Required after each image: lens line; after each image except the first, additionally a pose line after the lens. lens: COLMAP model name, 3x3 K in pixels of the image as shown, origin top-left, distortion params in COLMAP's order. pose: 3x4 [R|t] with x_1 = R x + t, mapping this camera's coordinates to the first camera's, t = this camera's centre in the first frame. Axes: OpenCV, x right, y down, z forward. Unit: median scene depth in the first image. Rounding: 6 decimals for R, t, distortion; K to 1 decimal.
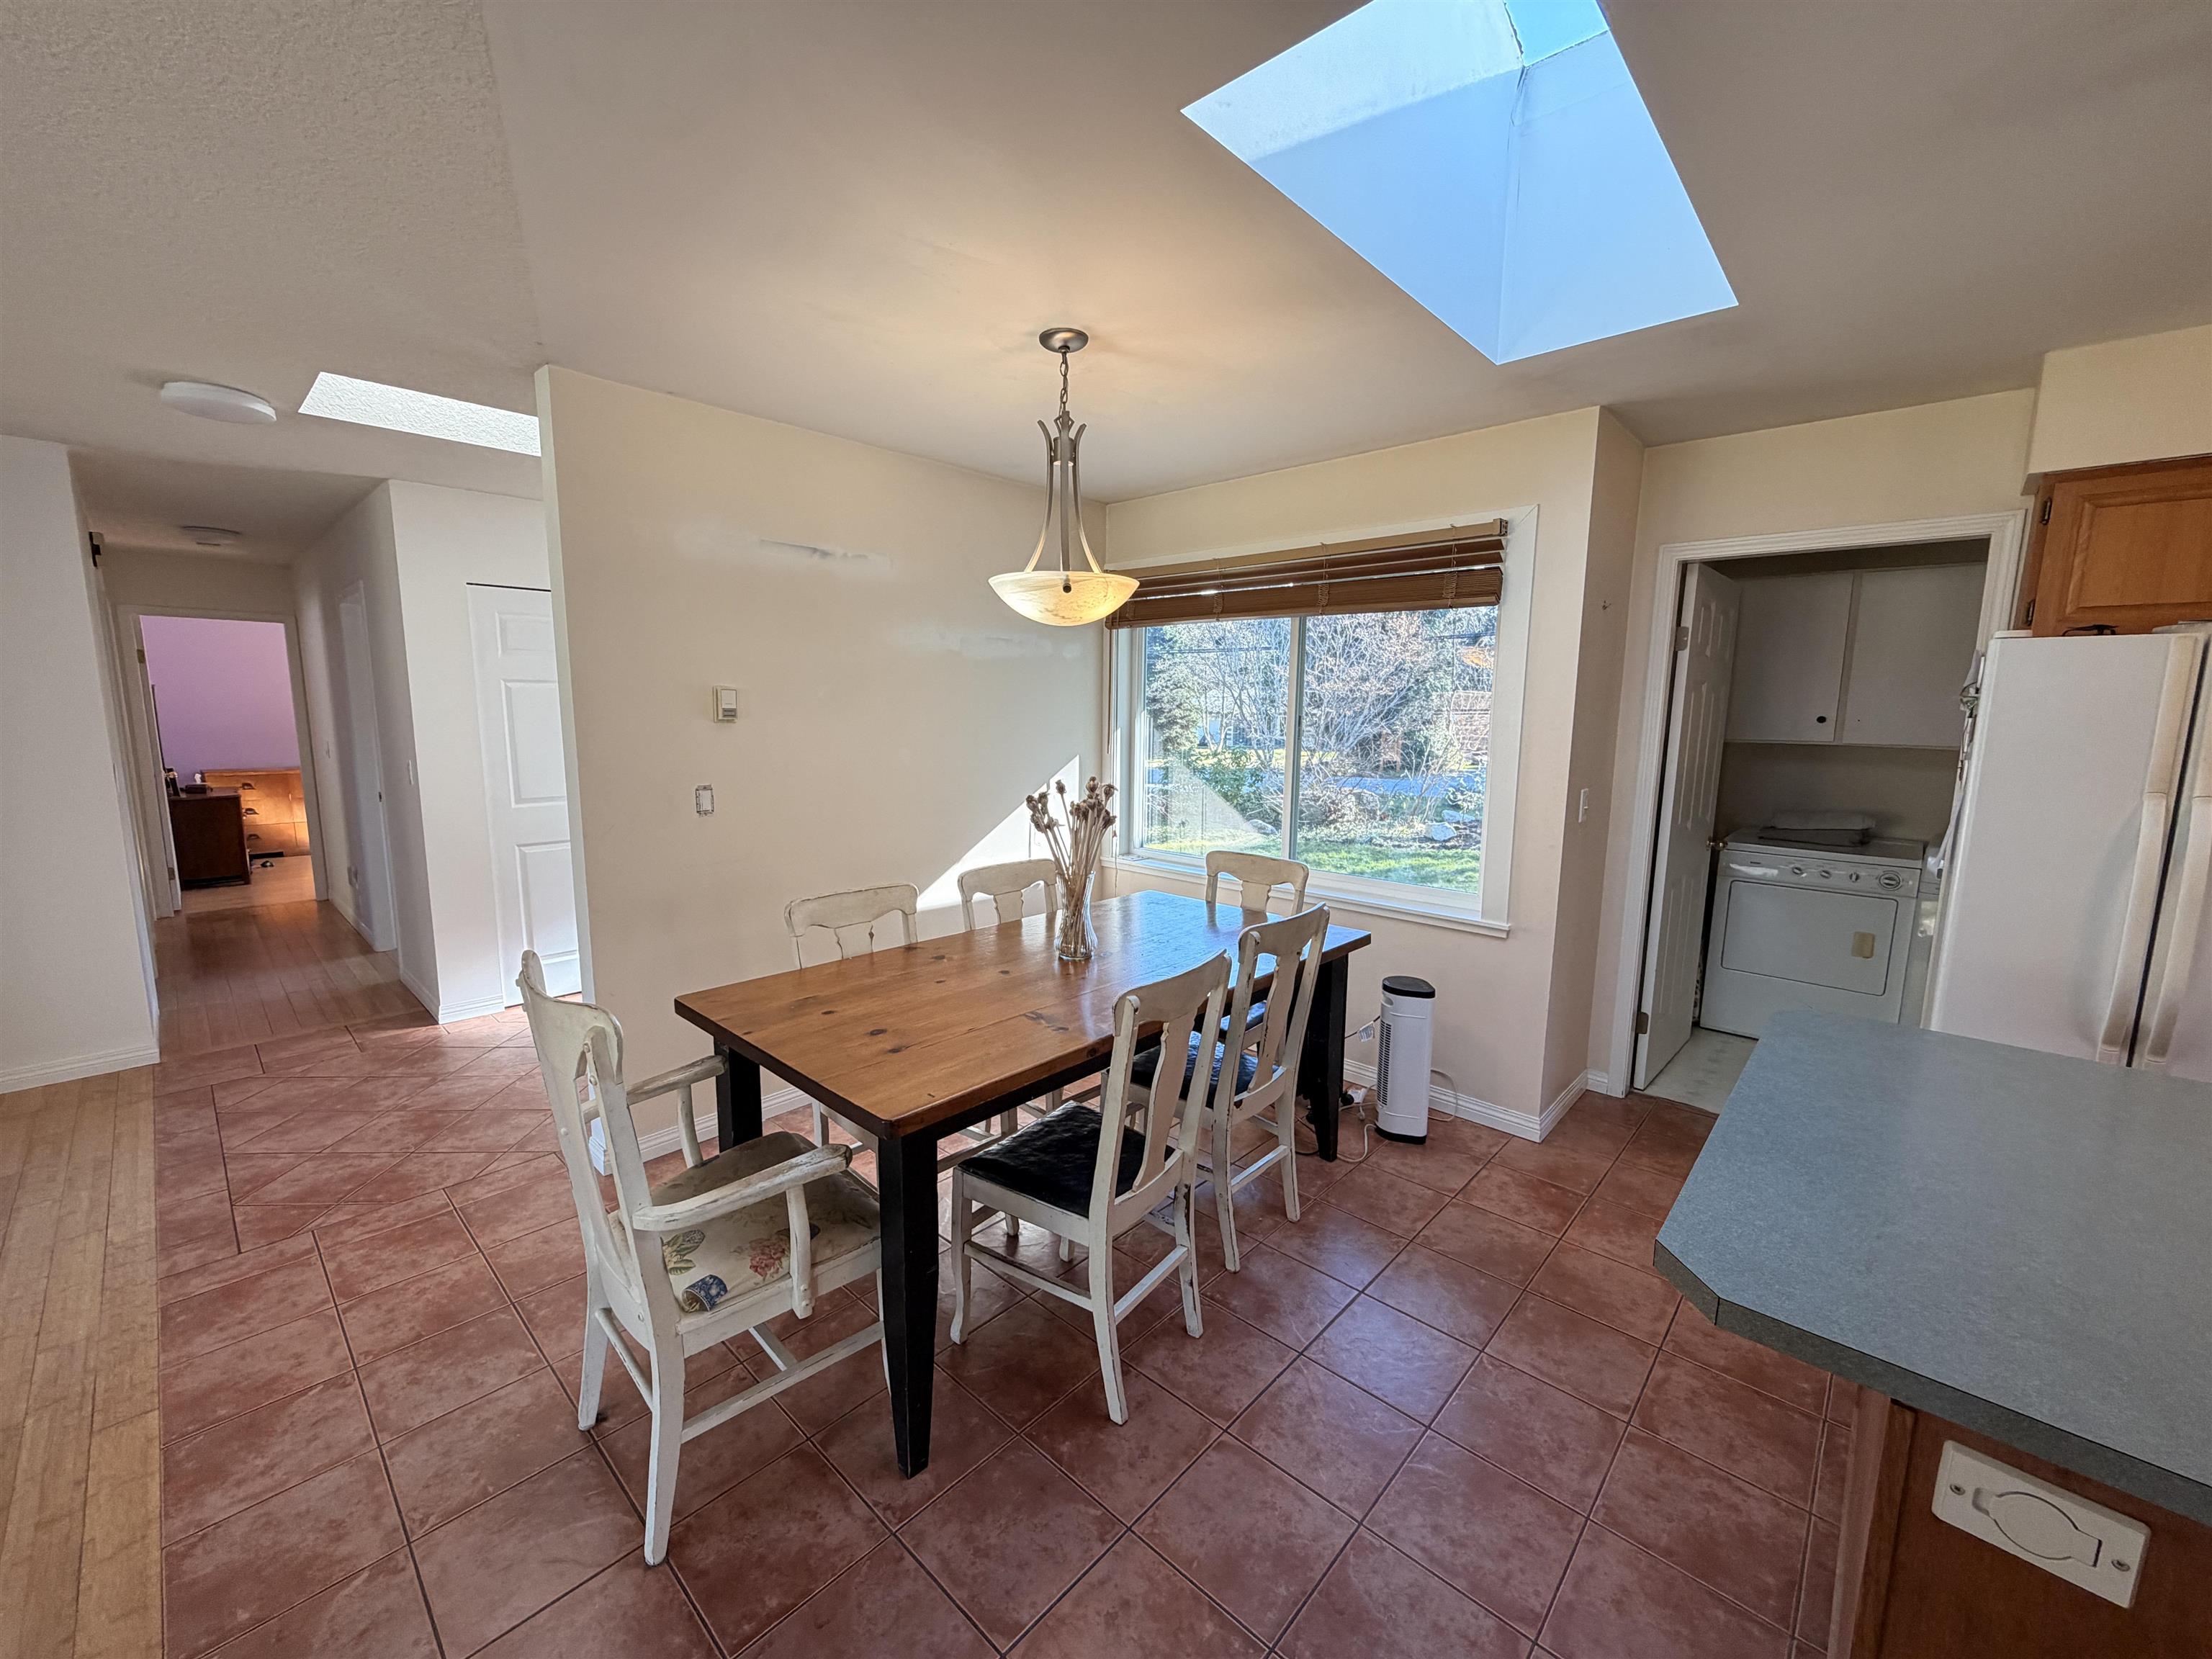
lens RADIAL K [[879.4, 0, 1097.3], [0, 879.4, 829.5], [0, 0, 1]] dist [0.000030, -0.000286]
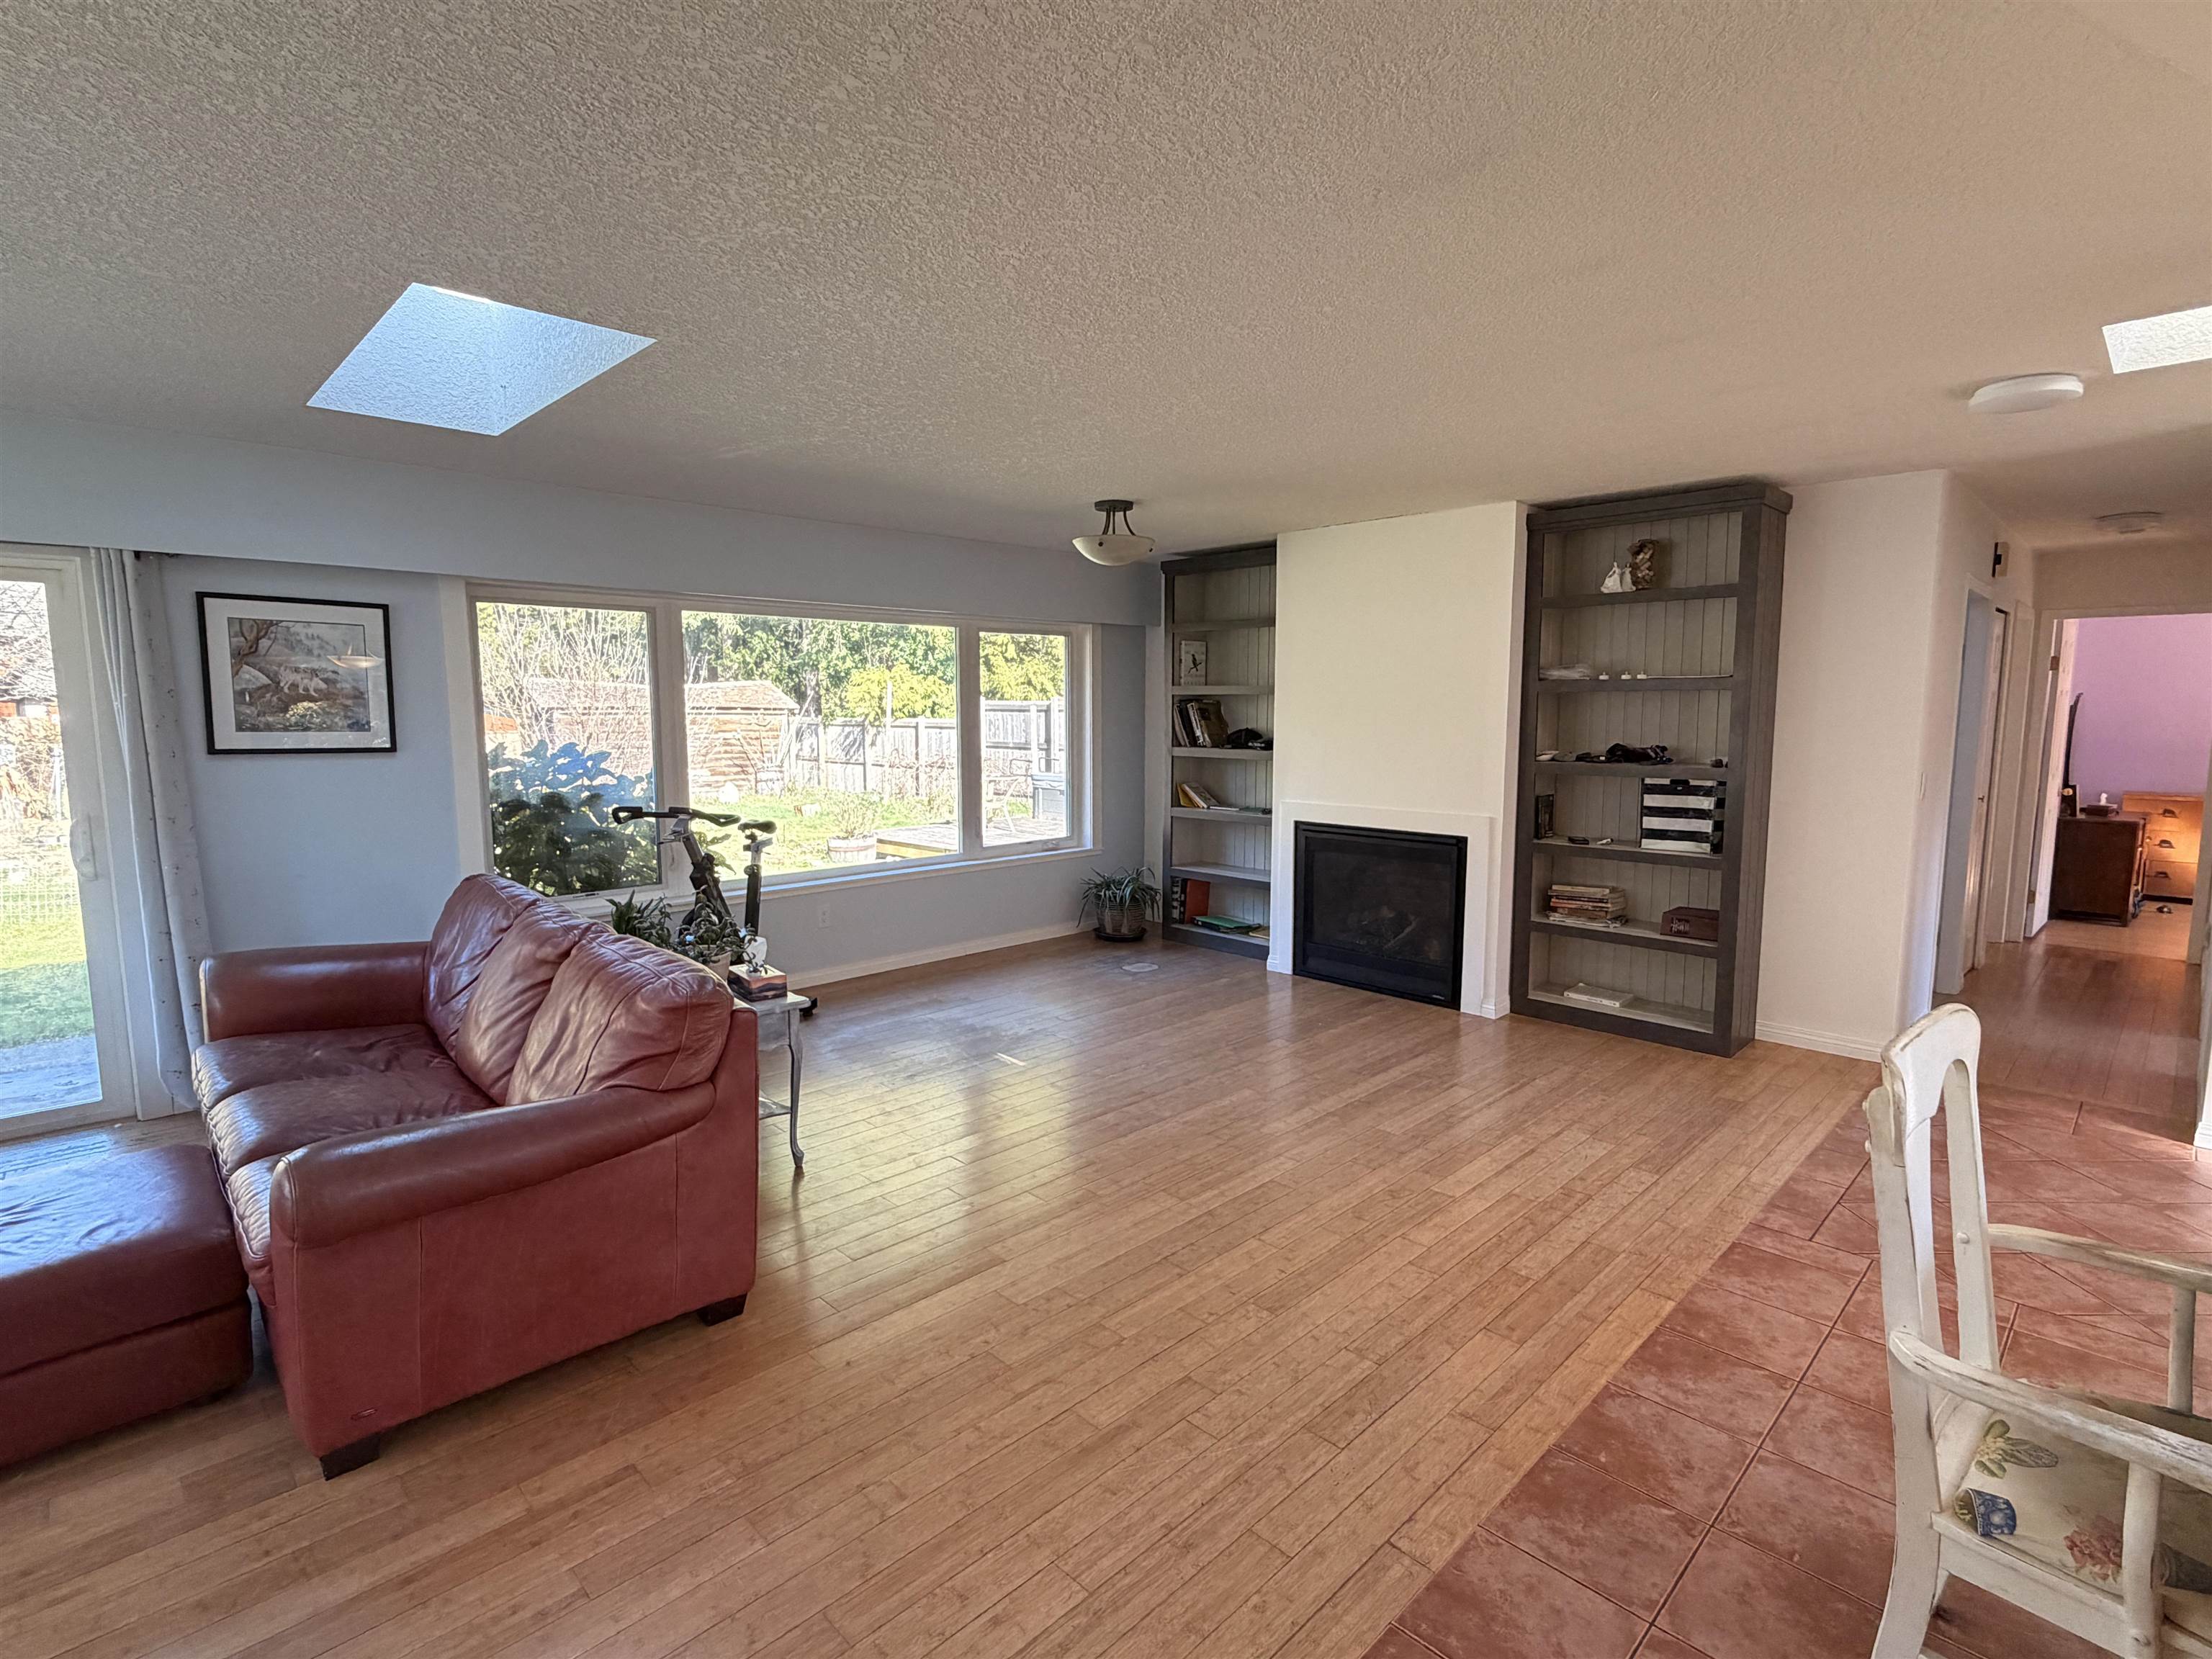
lens RADIAL K [[1076.1, 0, 1106.1], [0, 1076.1, 830.0], [0, 0, 1]] dist [0.000827, 0.000061]
pose [[-0.042460, 0.104660, -0.993601, 0.308303], [-0.139913, 0.984075, 0.109636, -0.019440], [0.989253, 0.143672, -0.027140, 0.163146]]
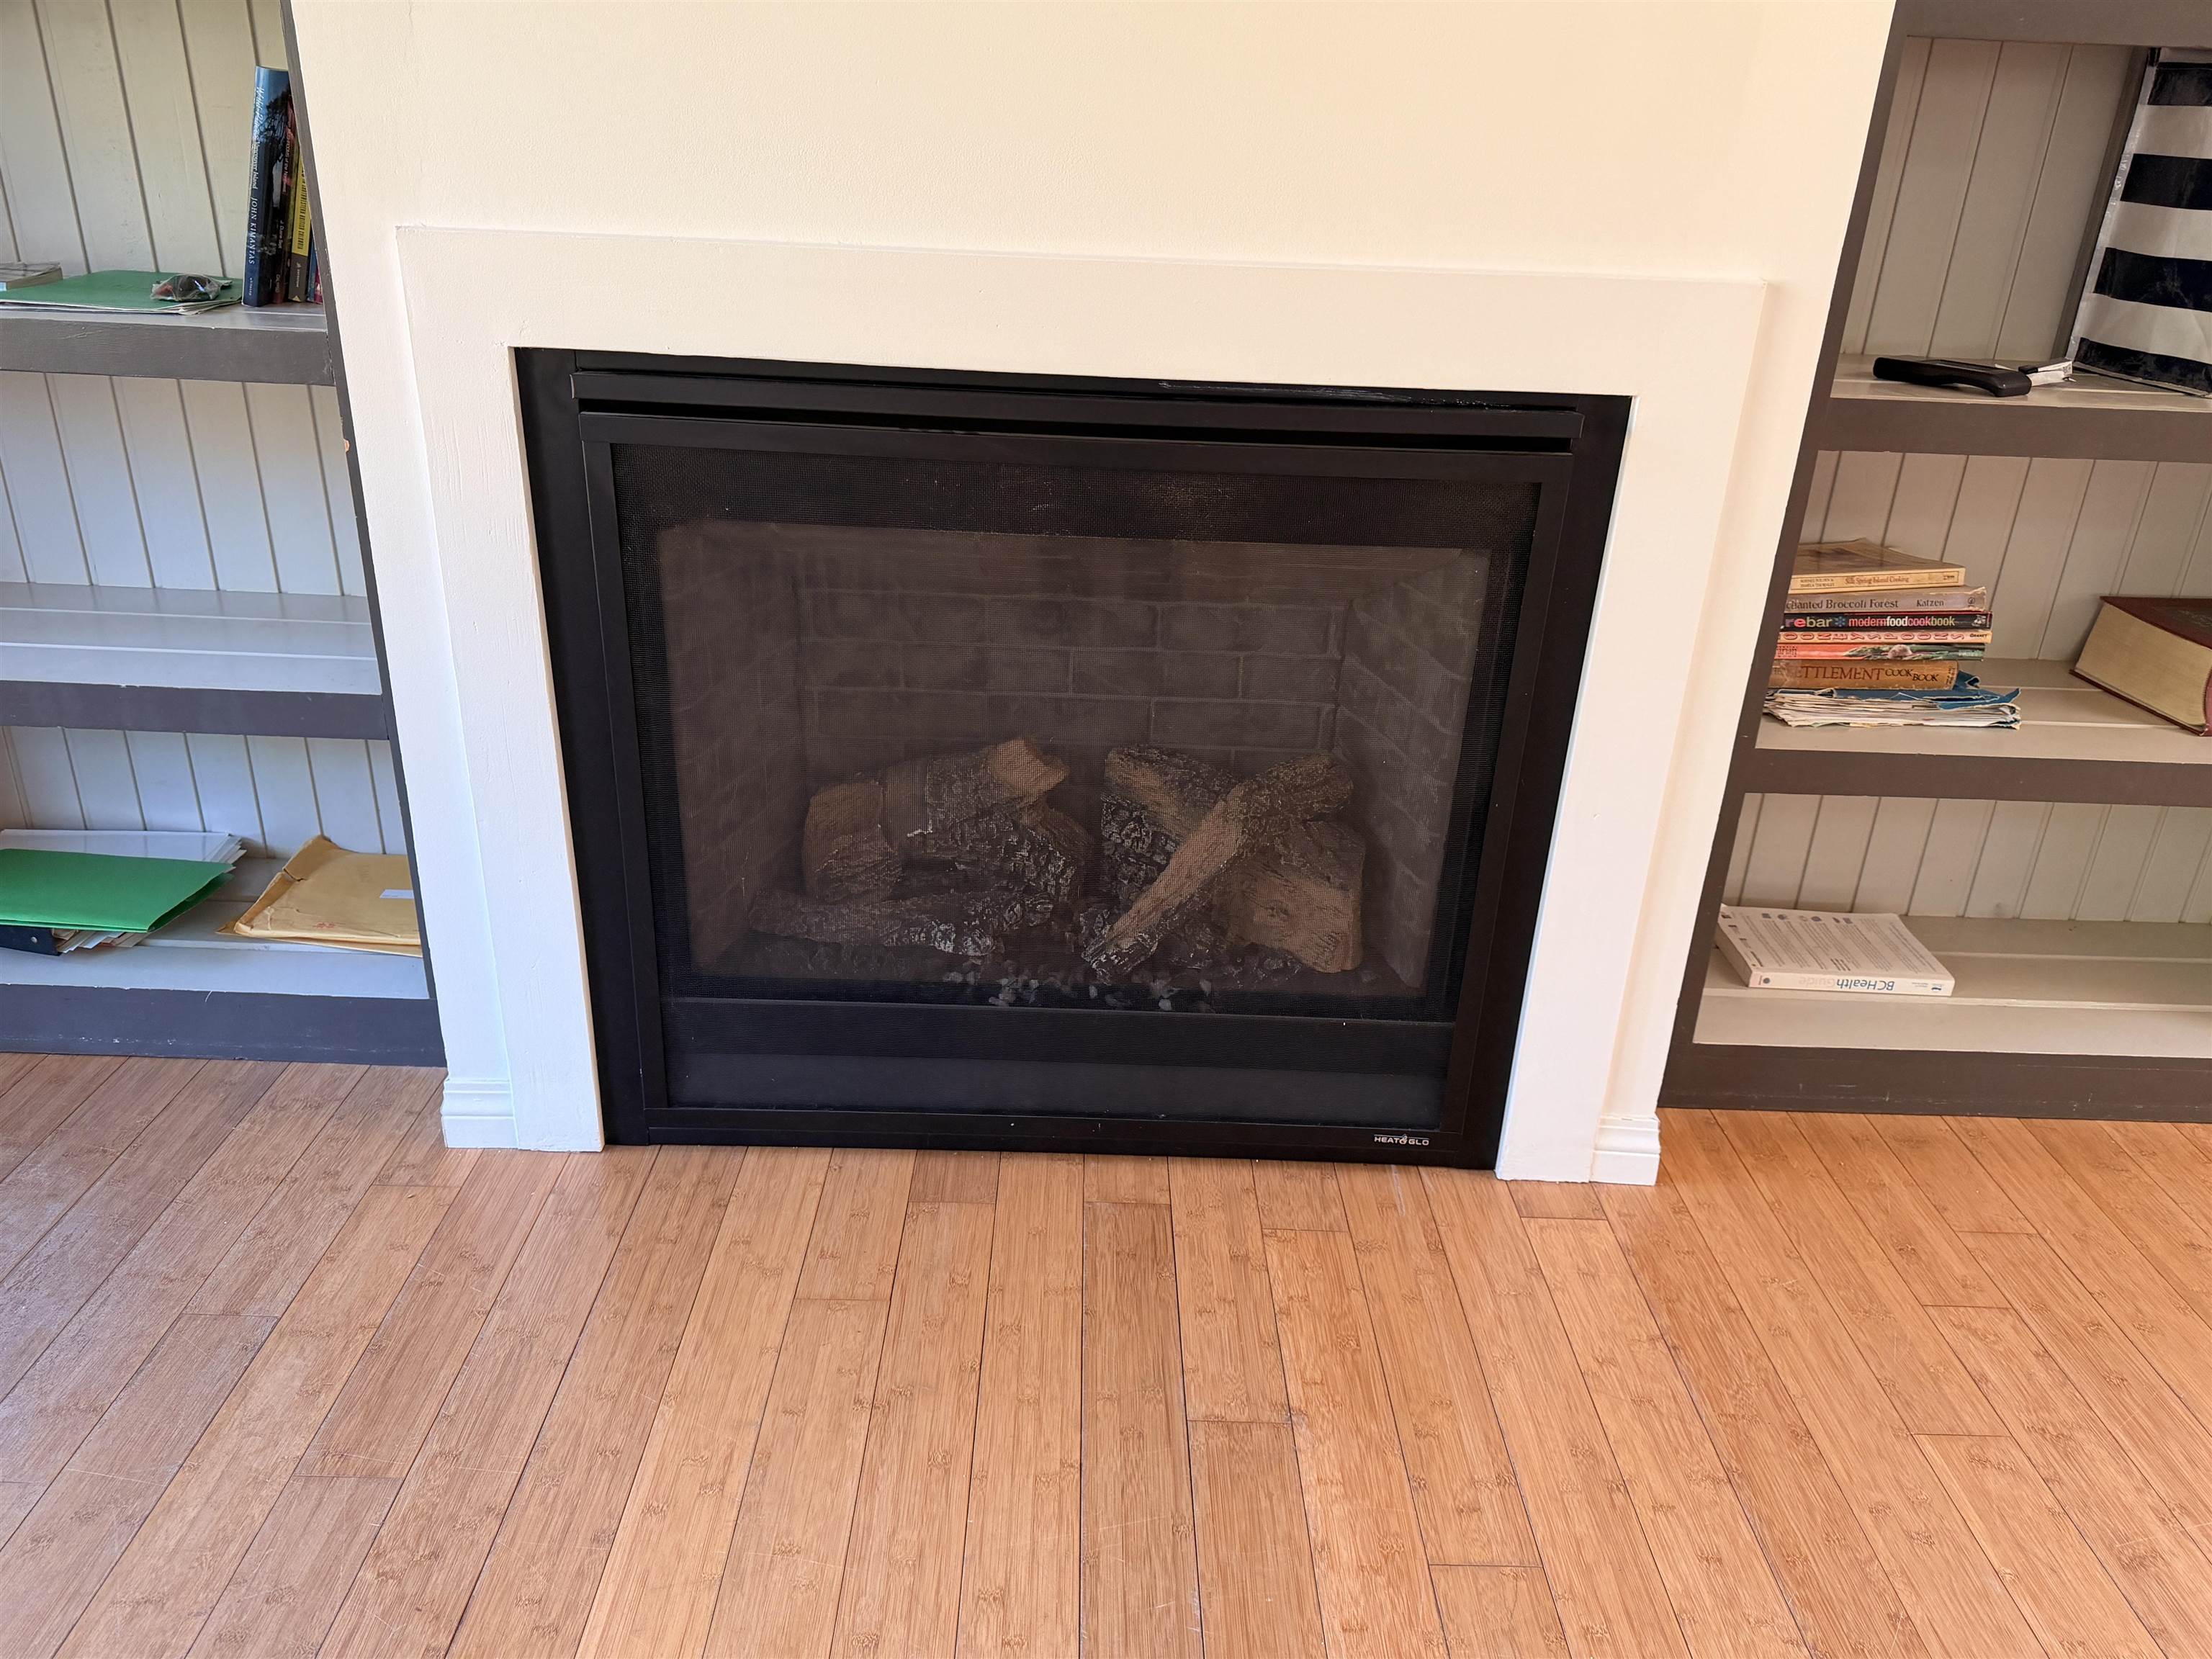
lens RADIAL K [[1562.3, 0, 1098.0], [0, 1562.3, 824.4], [0, 0, 1]] dist [0.032596, -0.033228]
pose [[0.678511, 0.321600, -0.660452, -1.809016], [-0.139092, 0.939056, 0.314368, 0.142062], [0.721302, -0.121439, 0.681892, 0.267176]]
